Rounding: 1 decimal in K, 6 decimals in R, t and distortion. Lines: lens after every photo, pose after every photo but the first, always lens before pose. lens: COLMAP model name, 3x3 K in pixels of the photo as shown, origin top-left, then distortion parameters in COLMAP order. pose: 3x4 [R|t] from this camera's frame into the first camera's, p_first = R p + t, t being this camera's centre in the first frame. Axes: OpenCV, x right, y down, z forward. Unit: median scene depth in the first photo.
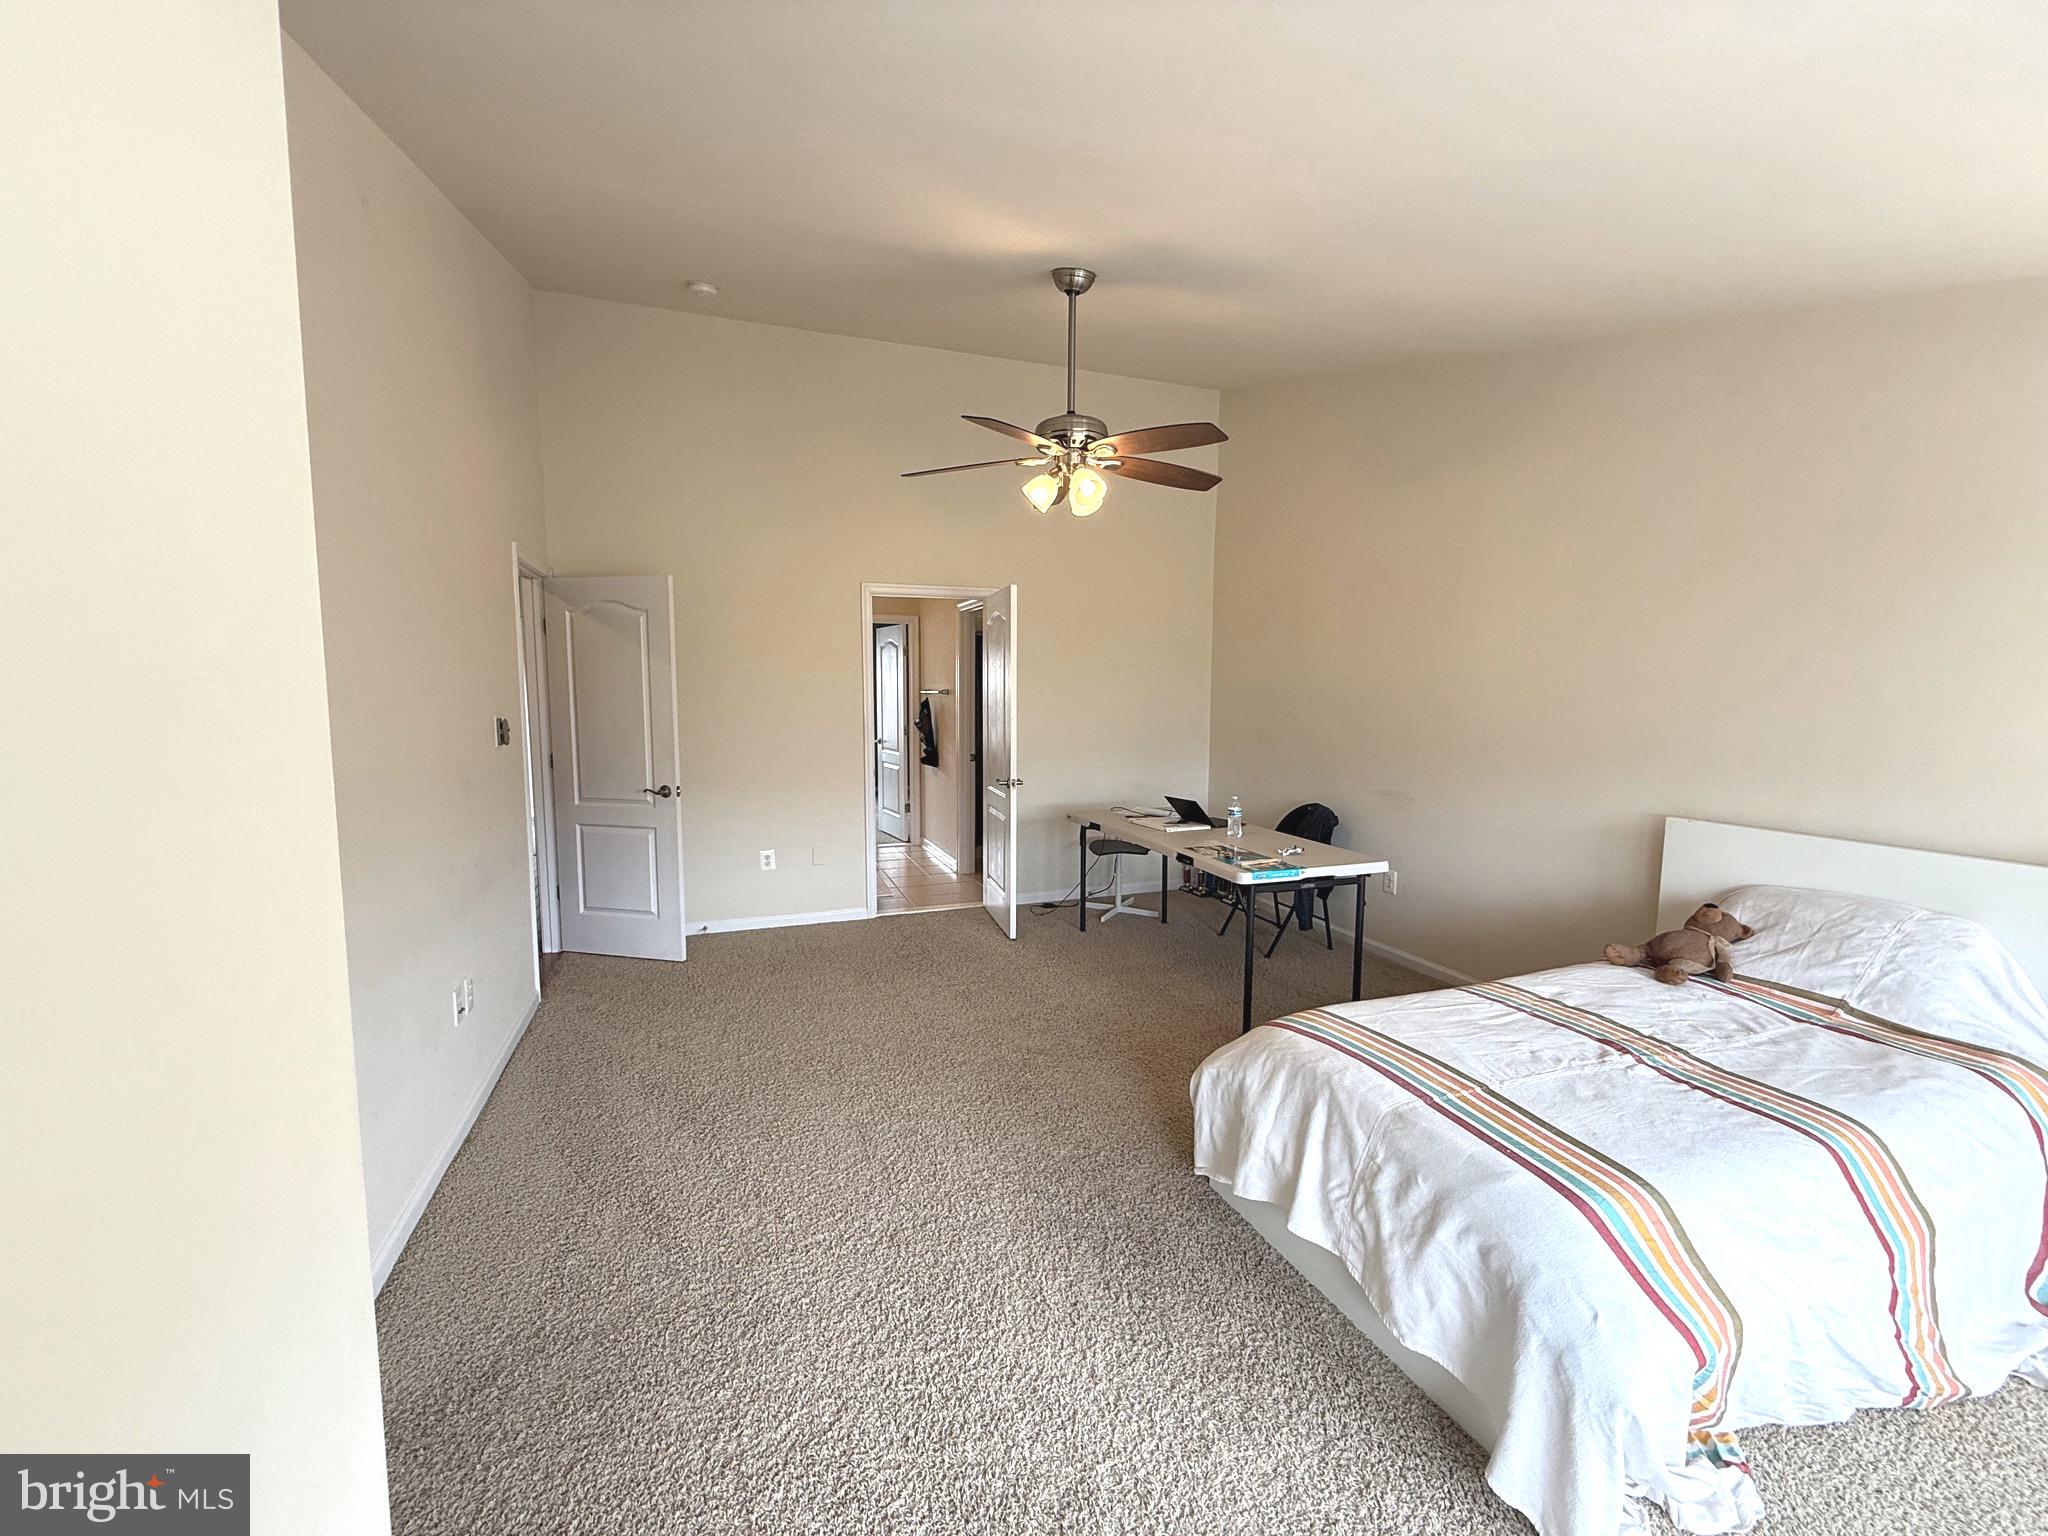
lens RADIAL K [[819.6, 0, 1033.7], [0, 819.6, 764.5], [0, 0, 1]] dist [0.004411, -0.000094]
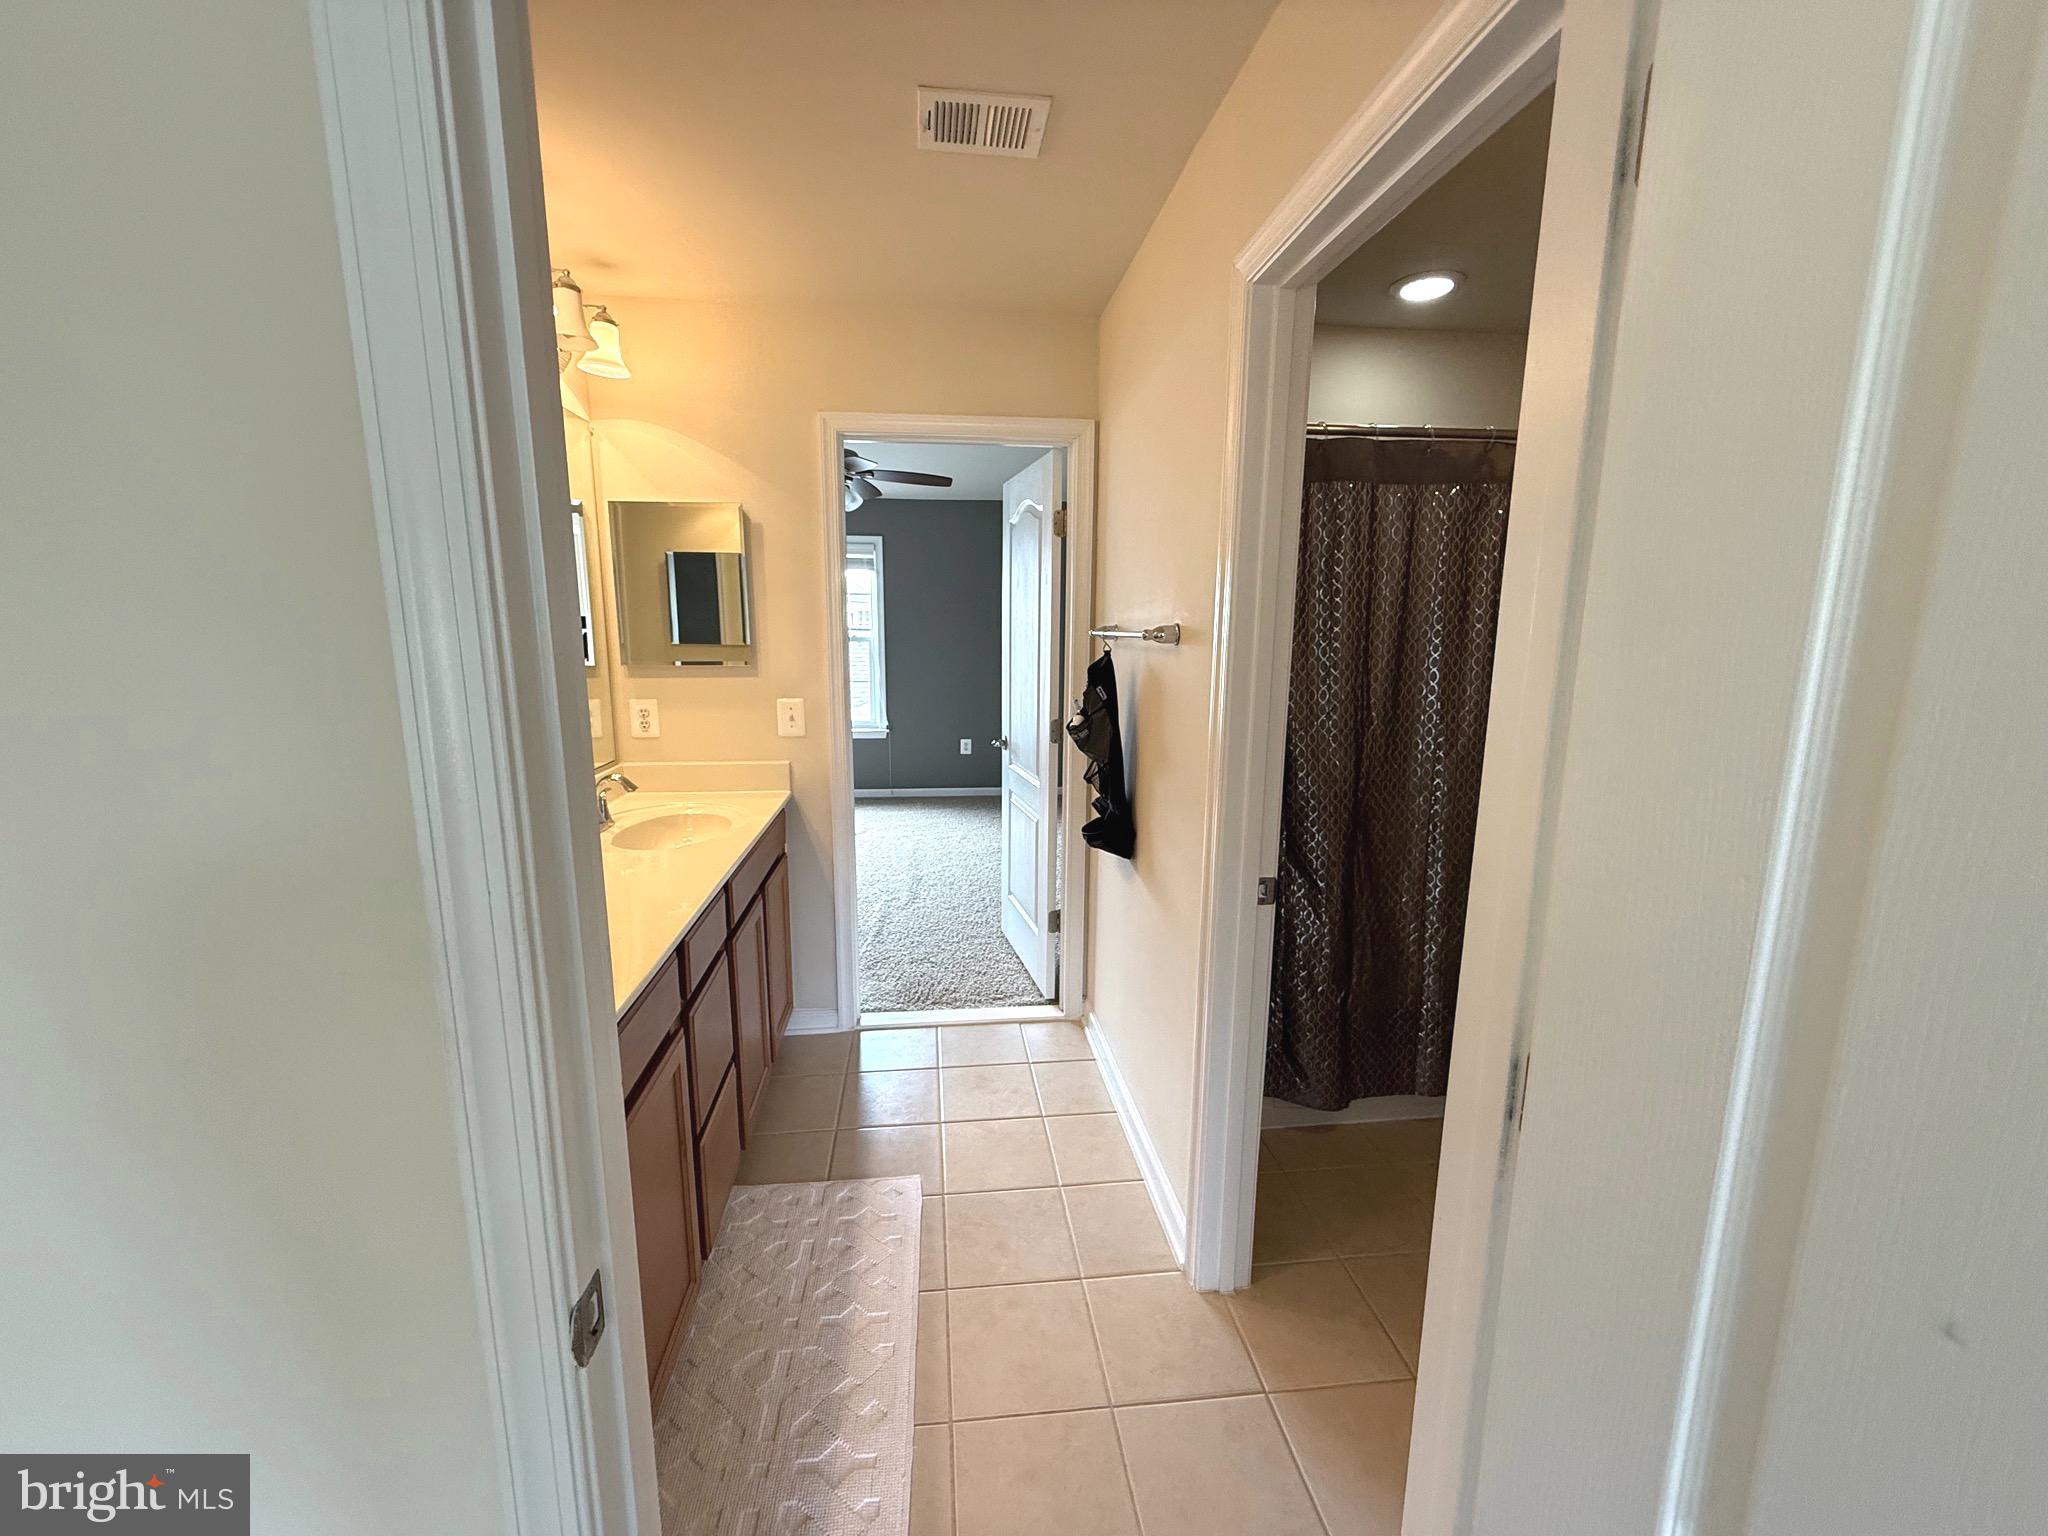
lens RADIAL K [[819.6, 0, 1019.9], [0, 819.6, 764.4], [0, 0, 1]] dist [0.004411, -0.000094]
pose [[0.969138, 0.044260, -0.242515, -0.081729], [-0.024136, 0.996060, 0.085330, -0.062752], [0.245336, -0.076843, 0.966388, 0.660721]]
